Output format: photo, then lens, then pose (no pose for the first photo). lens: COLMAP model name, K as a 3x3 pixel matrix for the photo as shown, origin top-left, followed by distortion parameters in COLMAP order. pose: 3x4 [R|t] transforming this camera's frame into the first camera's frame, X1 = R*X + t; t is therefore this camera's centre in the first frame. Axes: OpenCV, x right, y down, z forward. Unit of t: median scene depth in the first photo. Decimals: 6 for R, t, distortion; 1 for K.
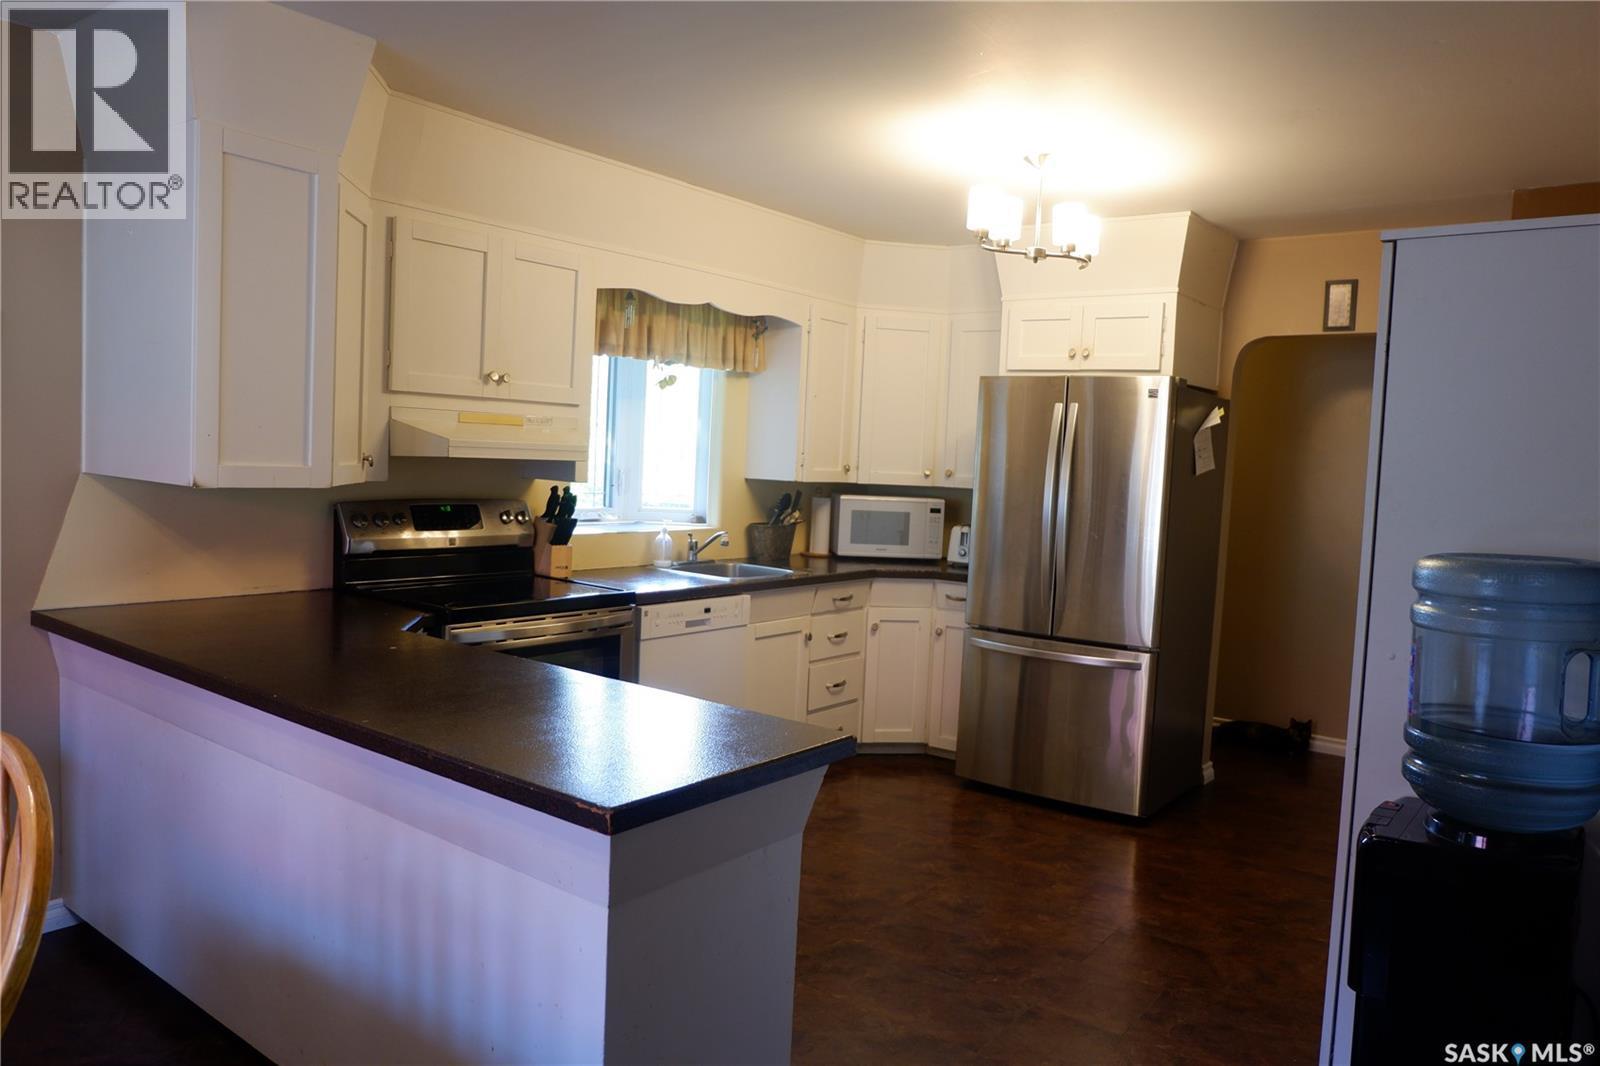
lens RADIAL K [[1118.2, 0, 800.0], [0, 1118.2, 533.0], [0, 0, 1]] dist [-0.118238, 0.287474]
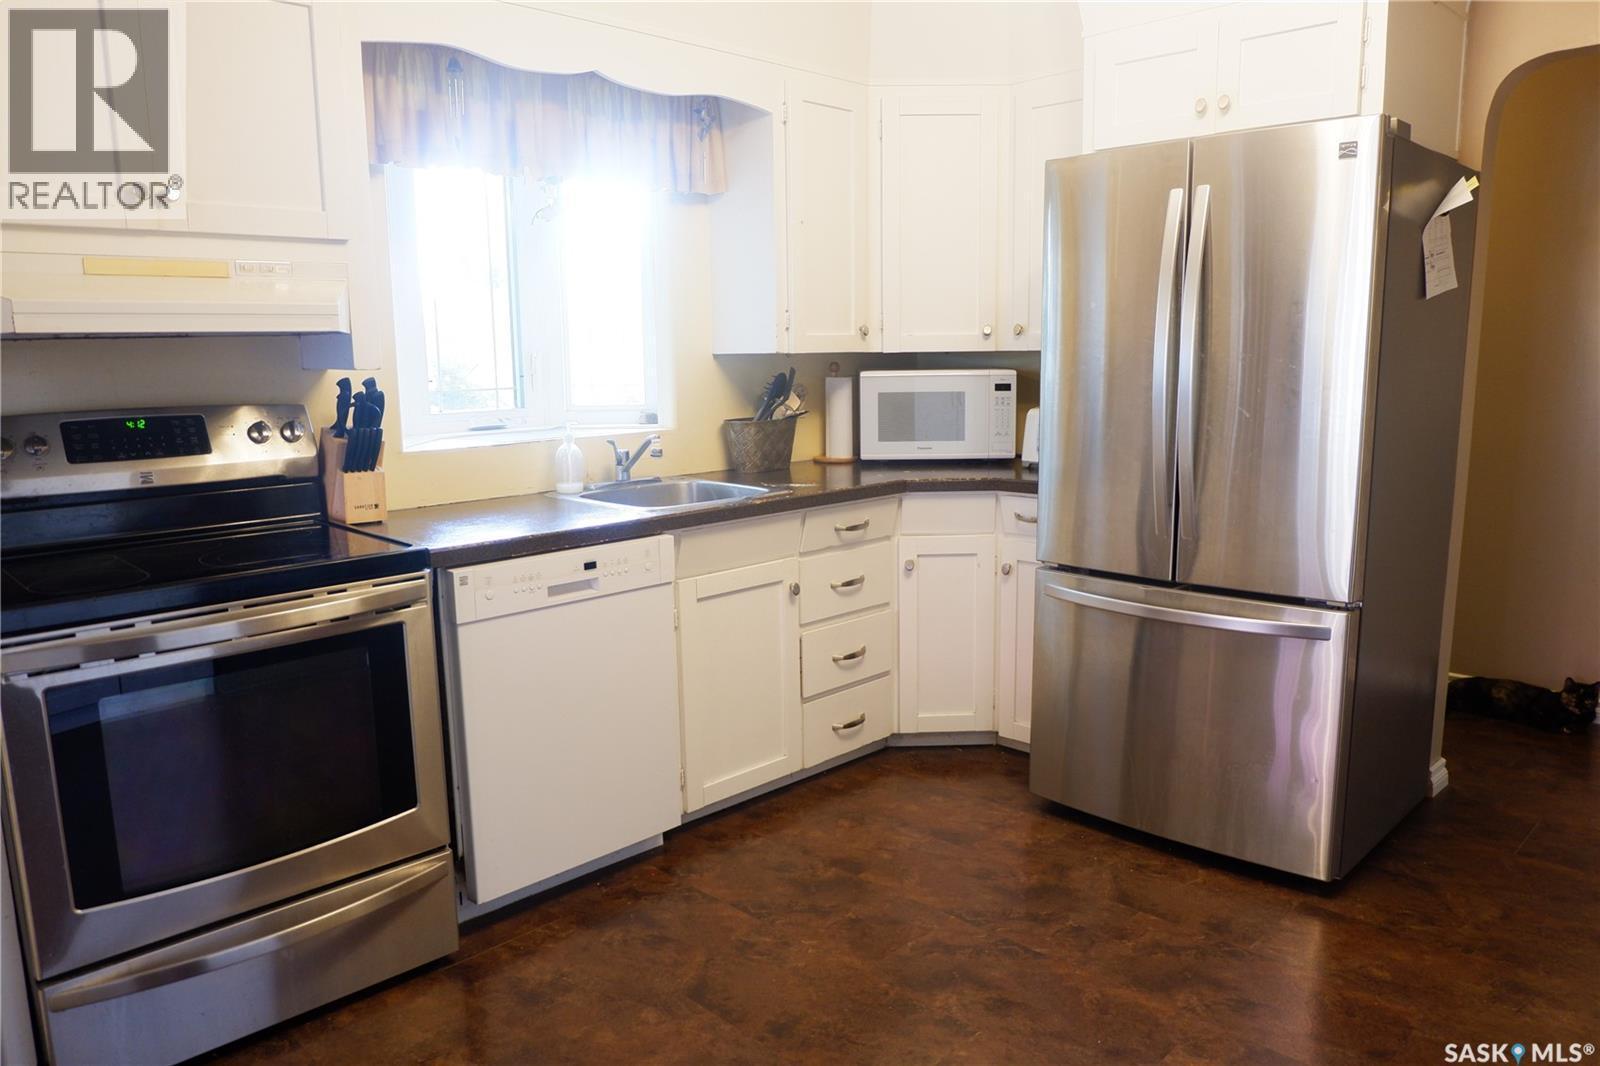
lens RADIAL K [[1127.0, 0, 800.0], [0, 1127.0, 533.0], [0, 0, 1]] dist [-0.048122, 0.032311]
pose [[0.989768, -0.037496, -0.137671, 0.101745], [0.050086, 0.994757, 0.089157, 0.001172], [0.133607, -0.095140, 0.986457, 0.343958]]
